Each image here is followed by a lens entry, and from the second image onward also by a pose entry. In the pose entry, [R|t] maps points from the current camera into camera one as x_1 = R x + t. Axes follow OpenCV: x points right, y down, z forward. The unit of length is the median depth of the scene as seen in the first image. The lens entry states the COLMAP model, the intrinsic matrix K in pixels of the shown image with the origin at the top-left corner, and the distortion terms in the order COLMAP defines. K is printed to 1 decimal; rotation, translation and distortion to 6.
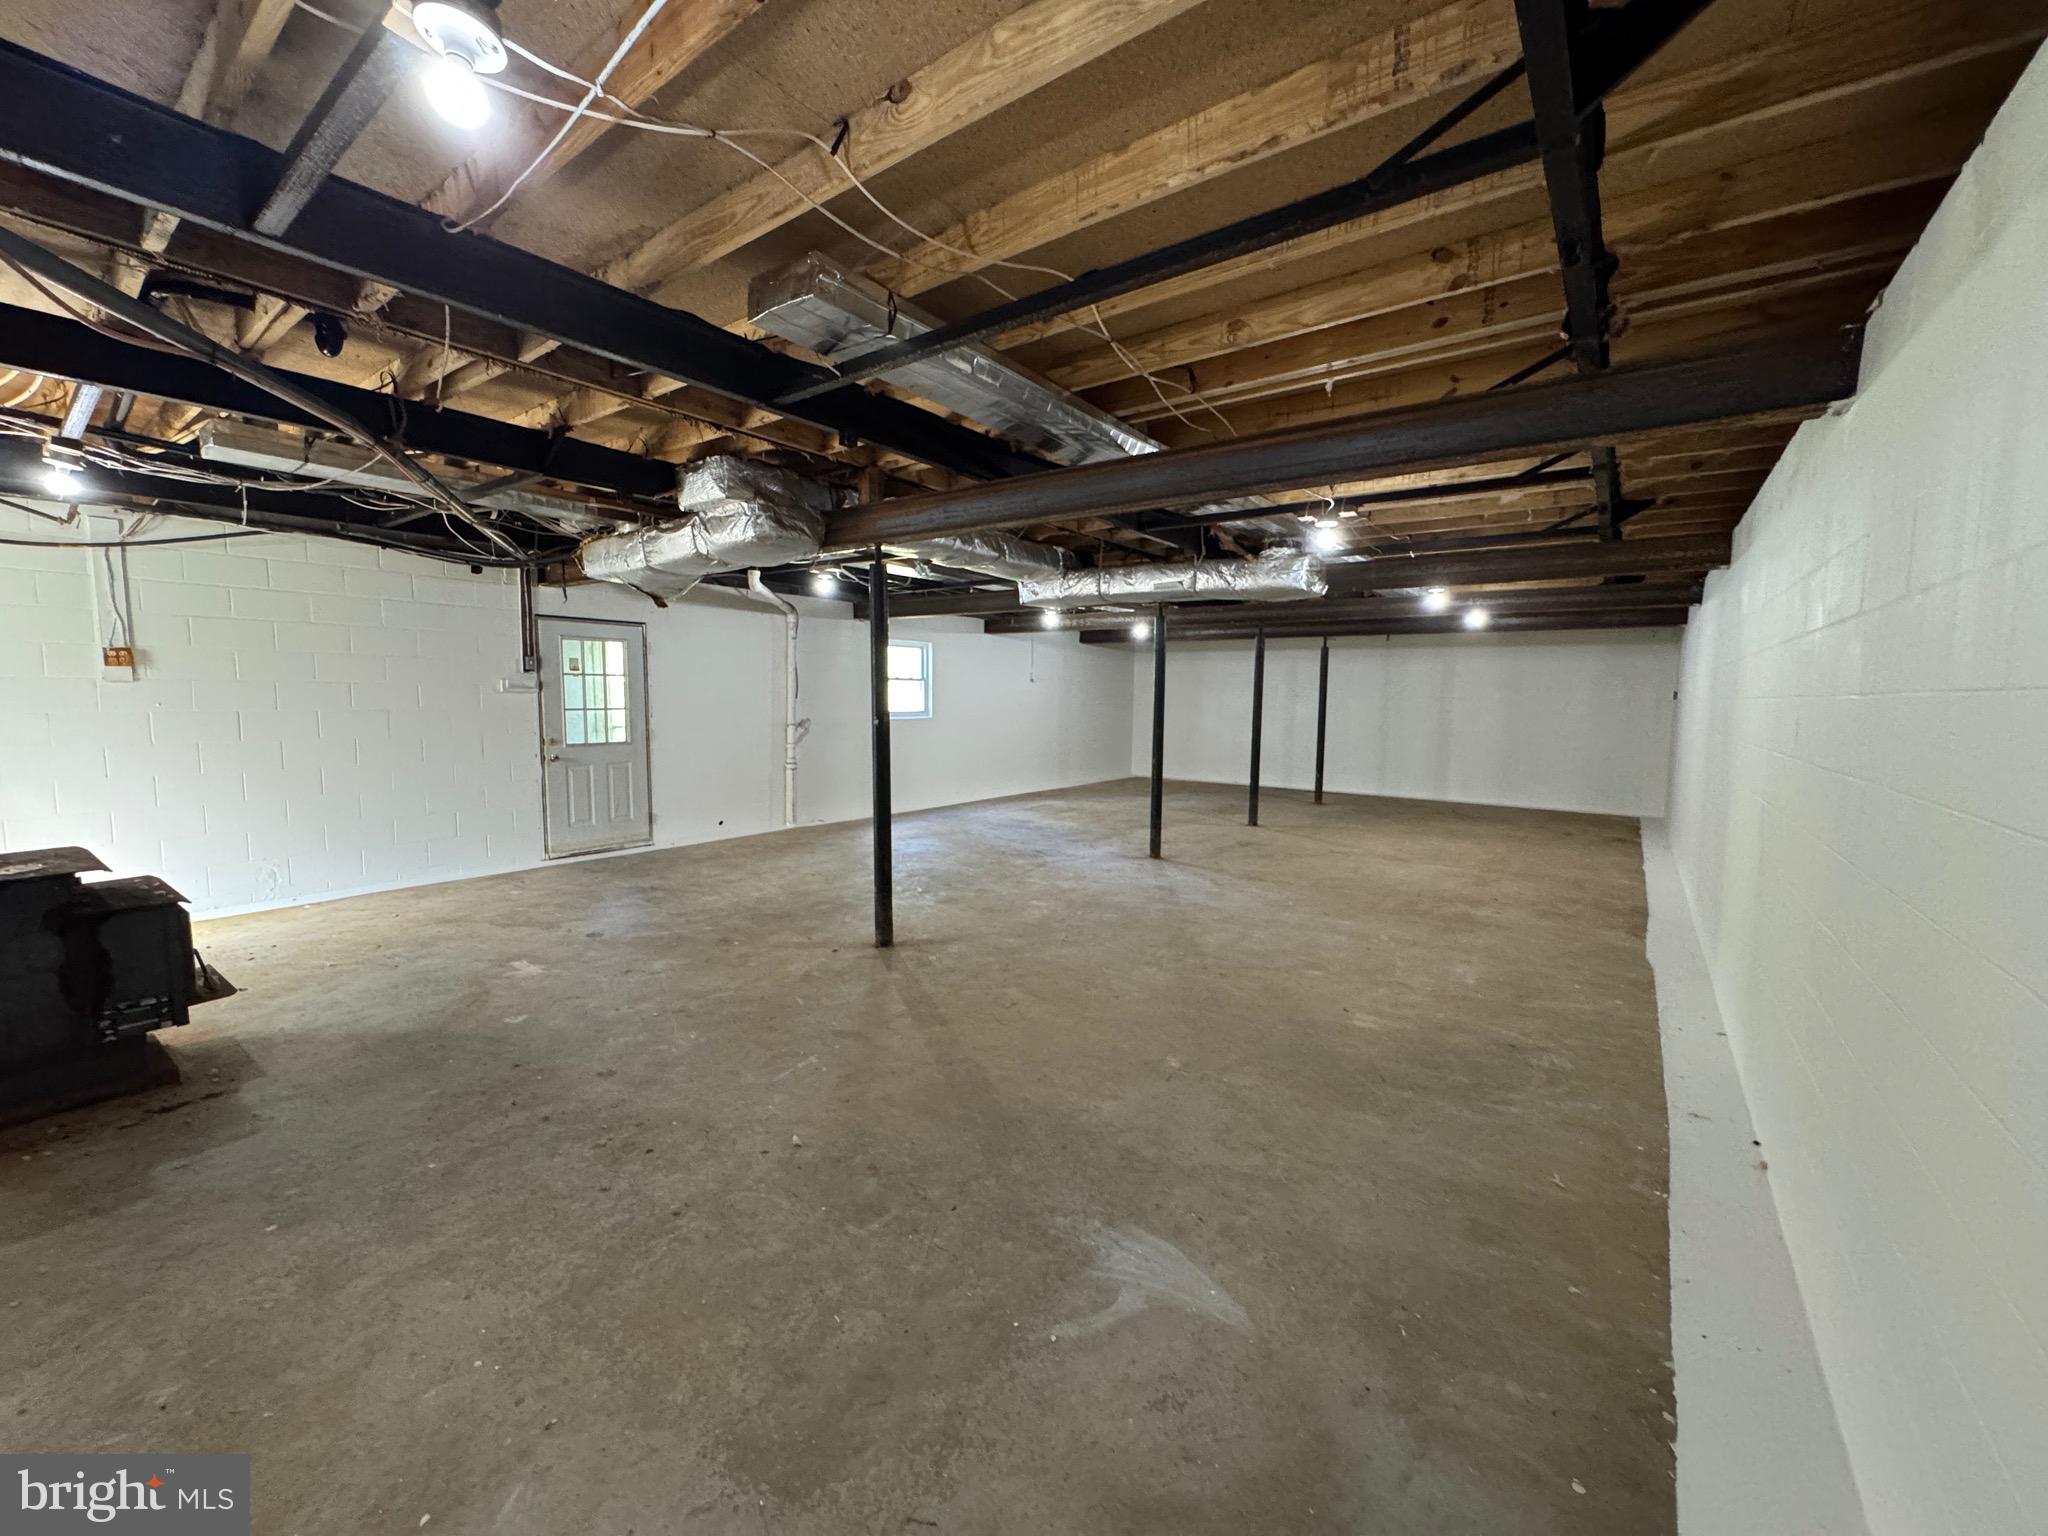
lens RADIAL K [[817.5, 0, 1024.0], [0, 817.5, 768.0], [0, 0, 1]] dist [-0.000572, -0.000413]
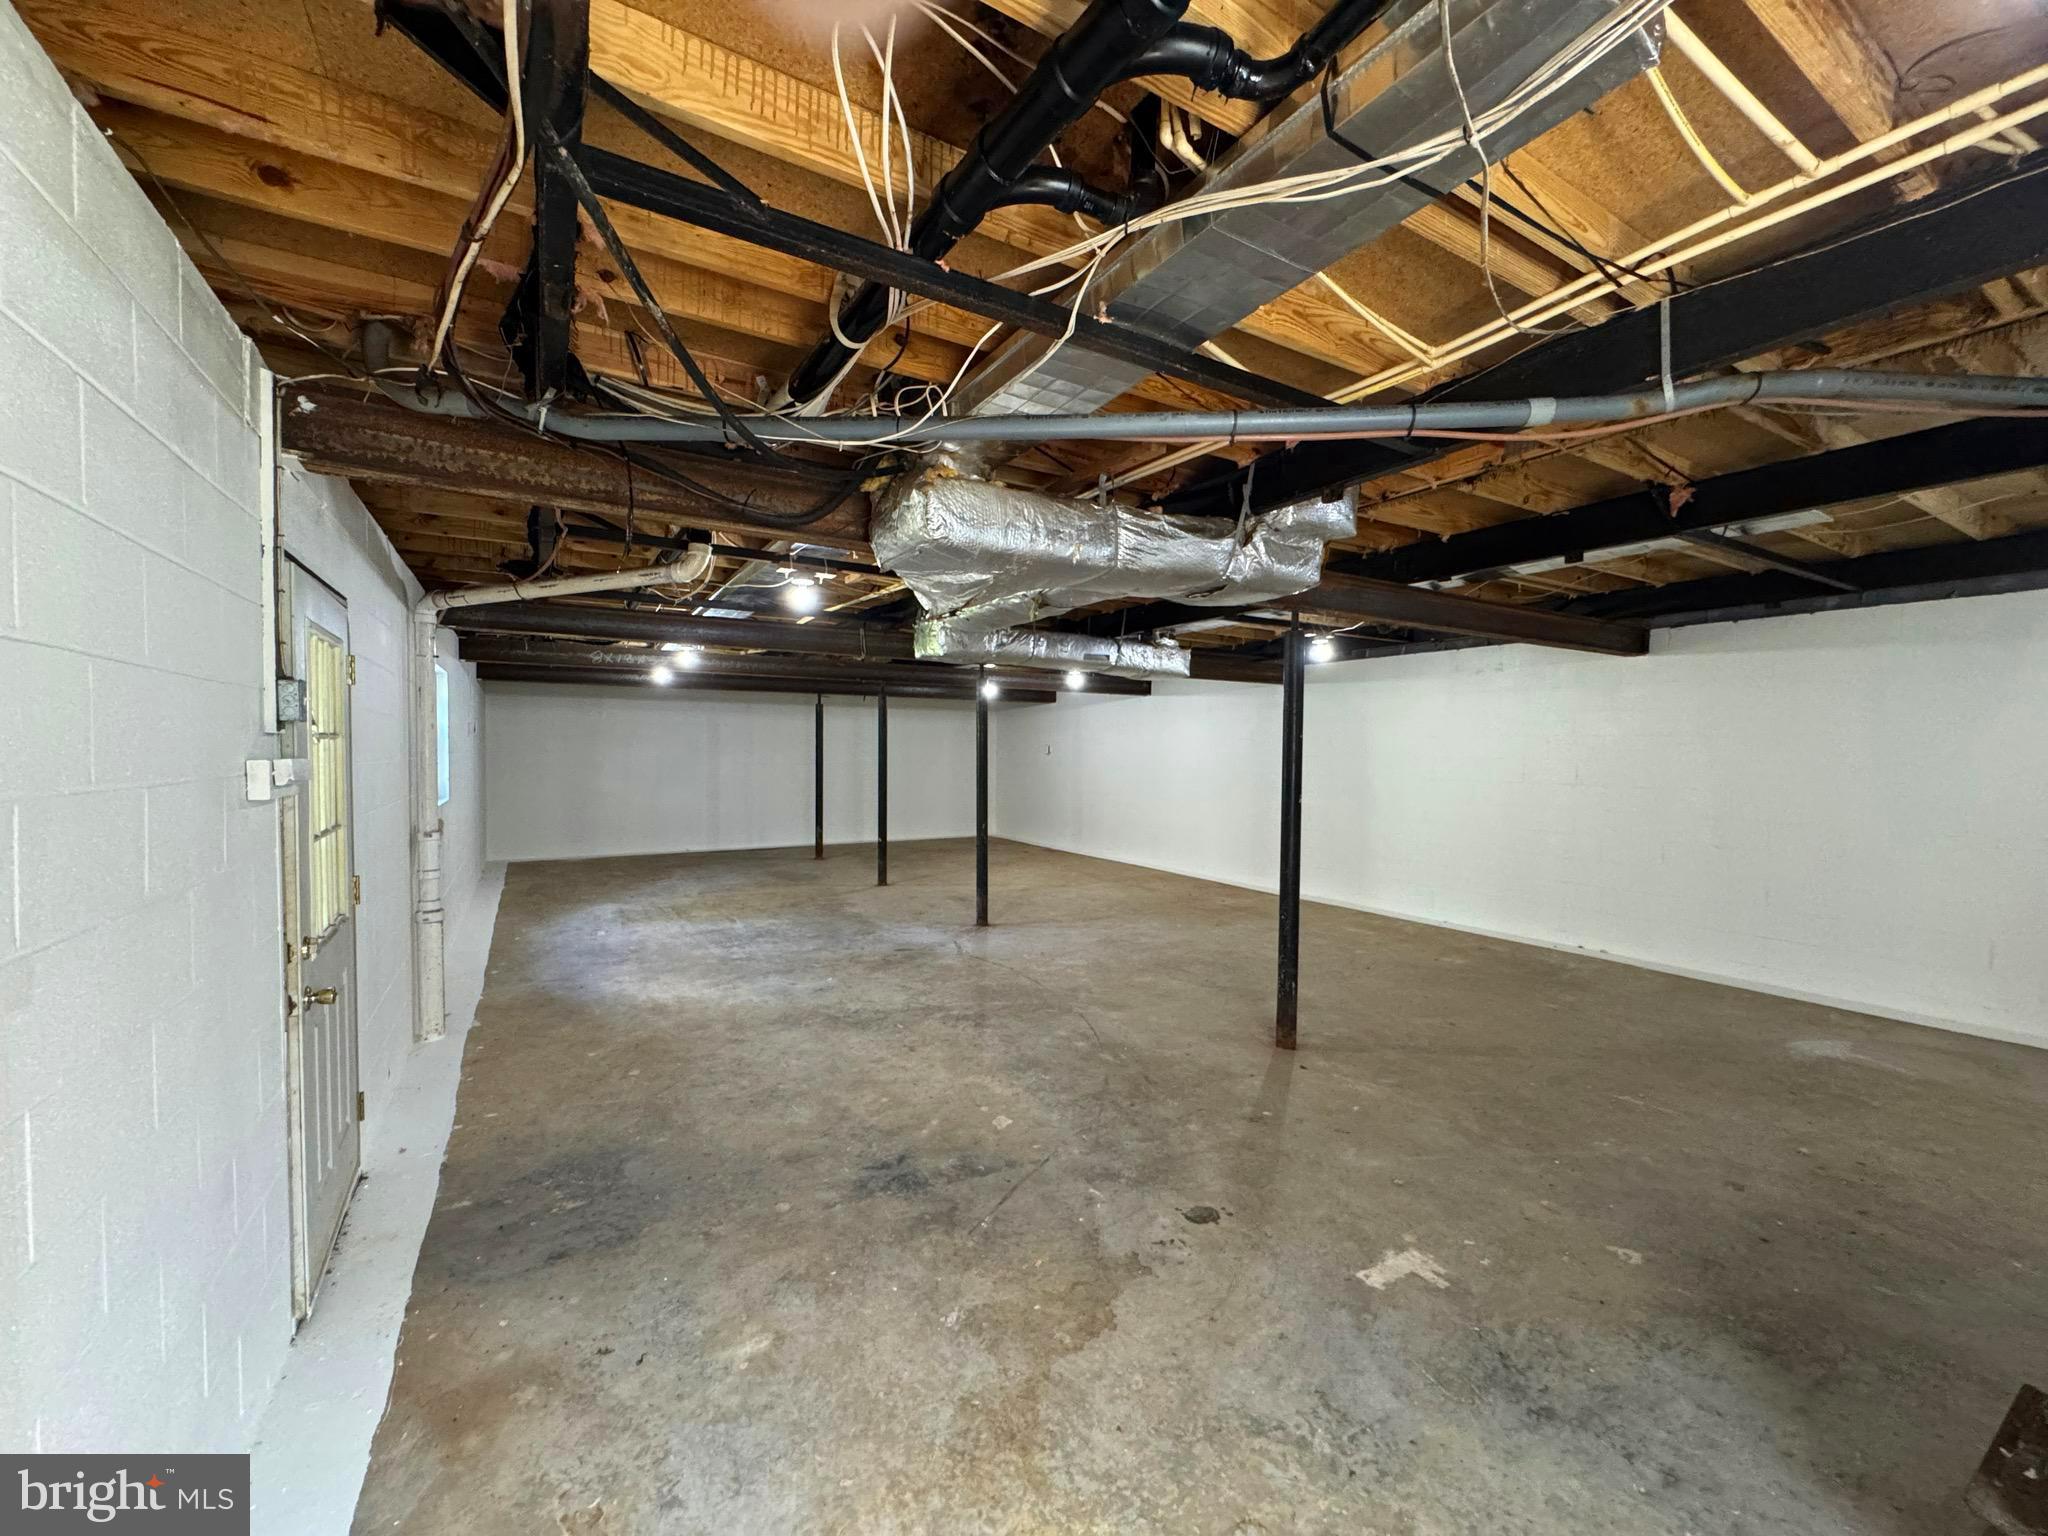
lens RADIAL K [[817.5, 0, 1024.0], [0, 817.5, 768.0], [0, 0, 1]] dist [-0.000572, -0.000413]
pose [[0.381272, -0.033501, 0.923856, -1.402824], [0.081407, 0.996678, 0.002545, -0.147135], [-0.920872, 0.074238, 0.382732, 1.136573]]
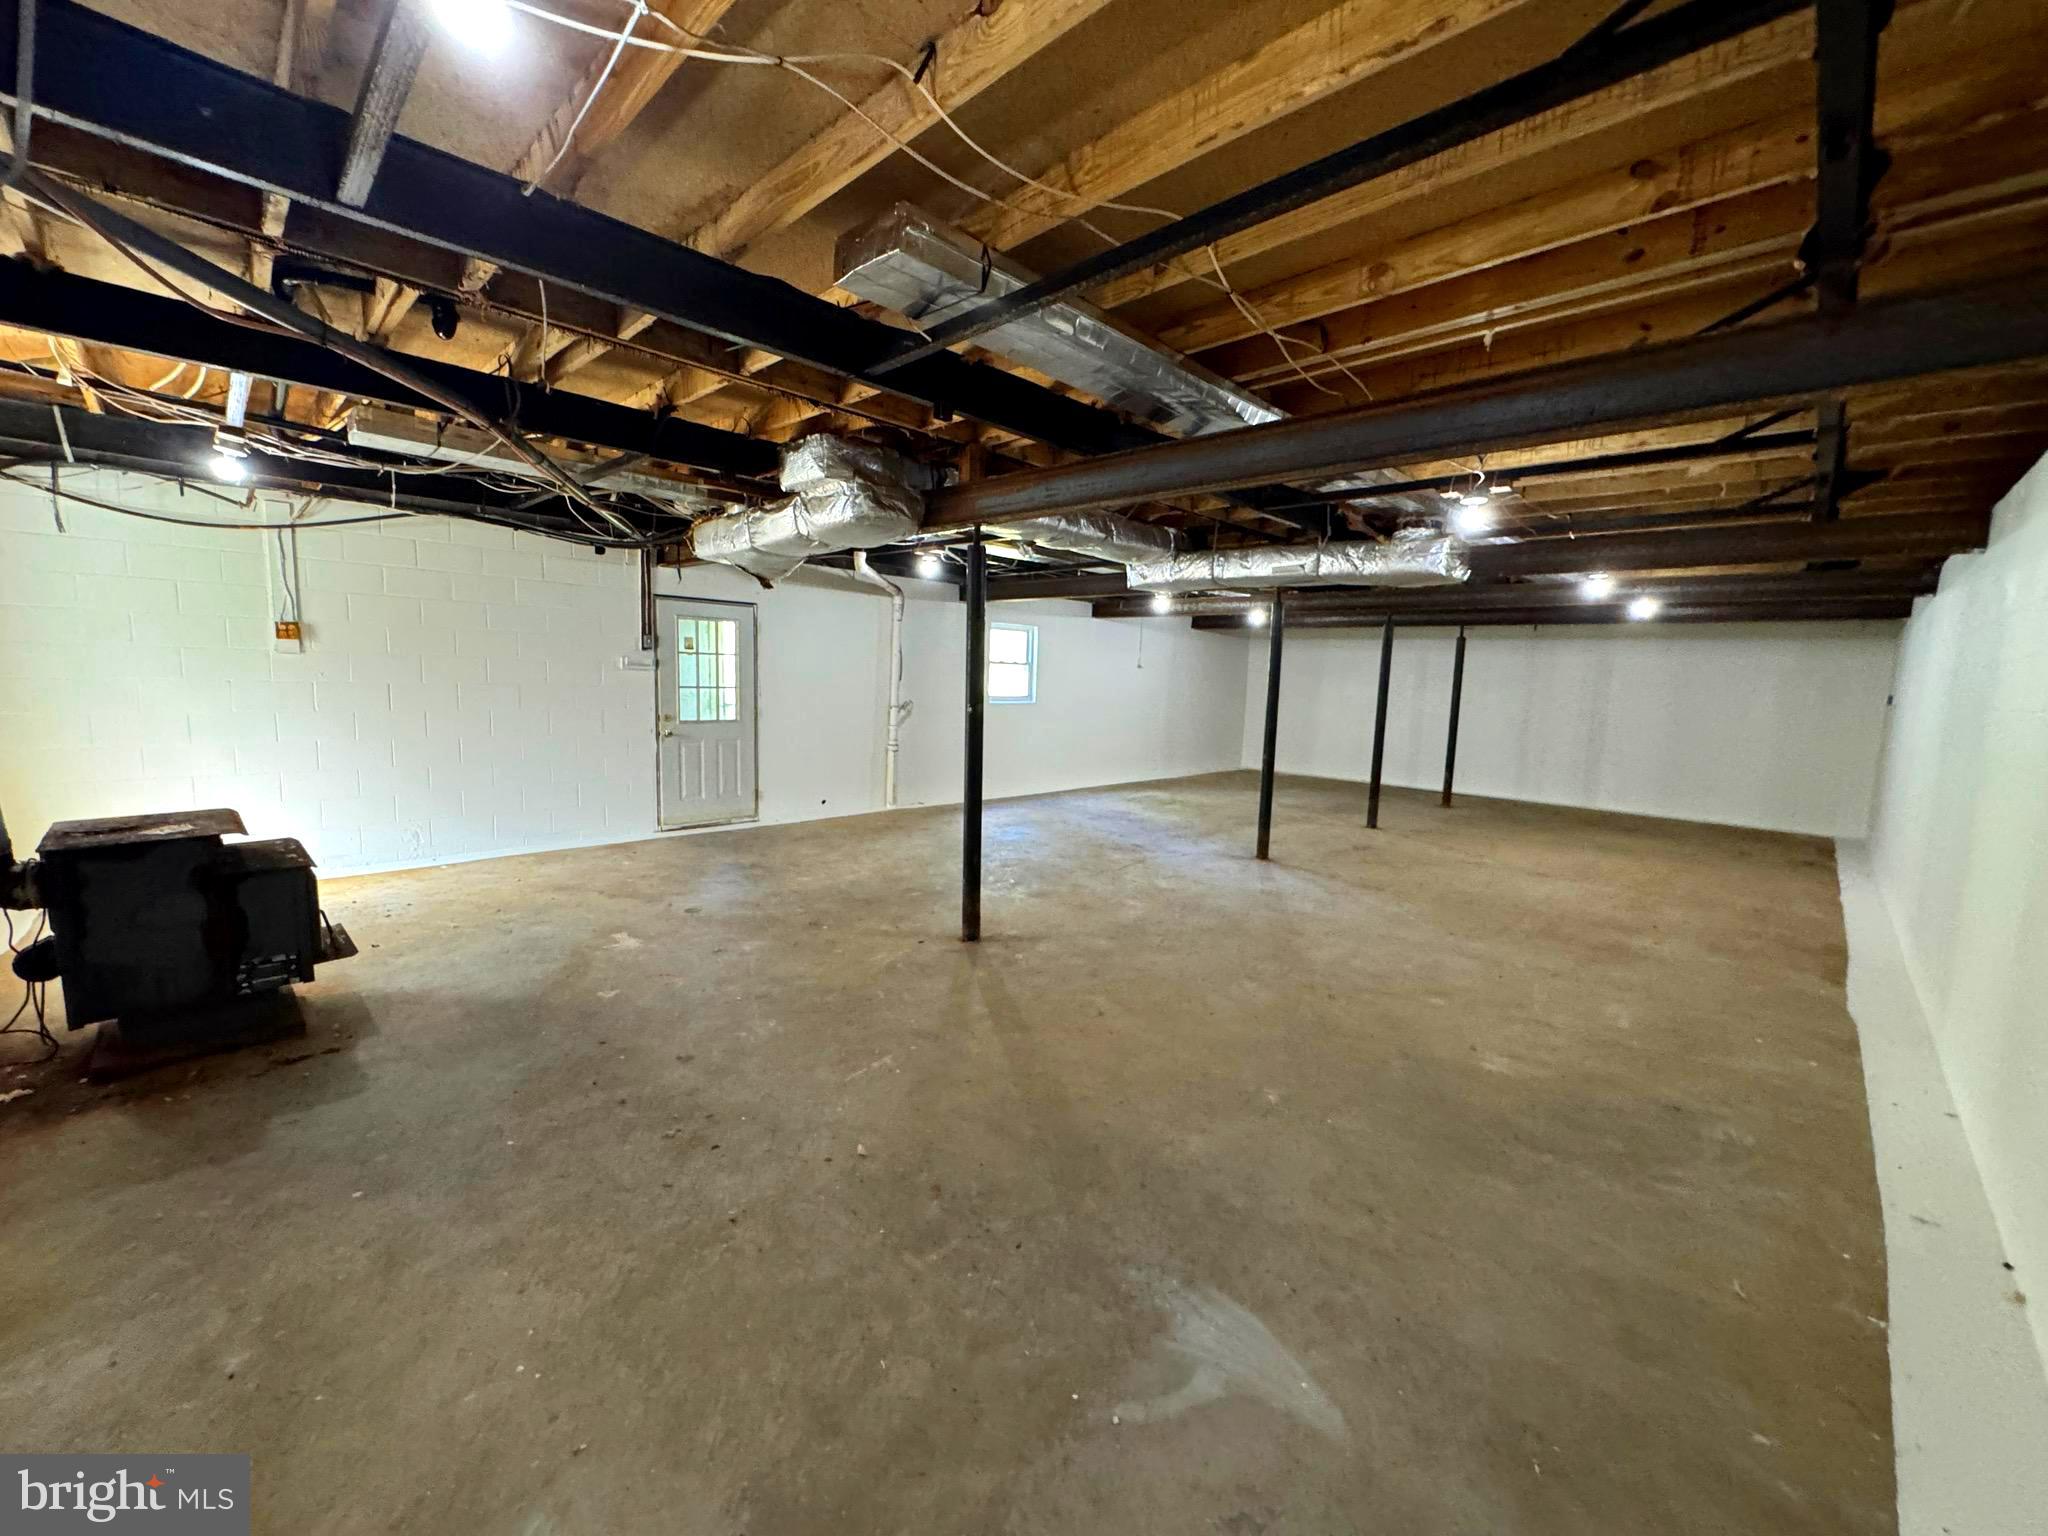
lens RADIAL K [[817.5, 0, 1024.0], [0, 817.5, 768.0], [0, 0, 1]] dist [-0.000572, -0.000413]
pose [[0.990883, 0.036496, -0.129691, 0.013136], [-0.033836, 0.999171, 0.022651, -0.014025], [0.130410, -0.018056, 0.991296, 0.060195]]
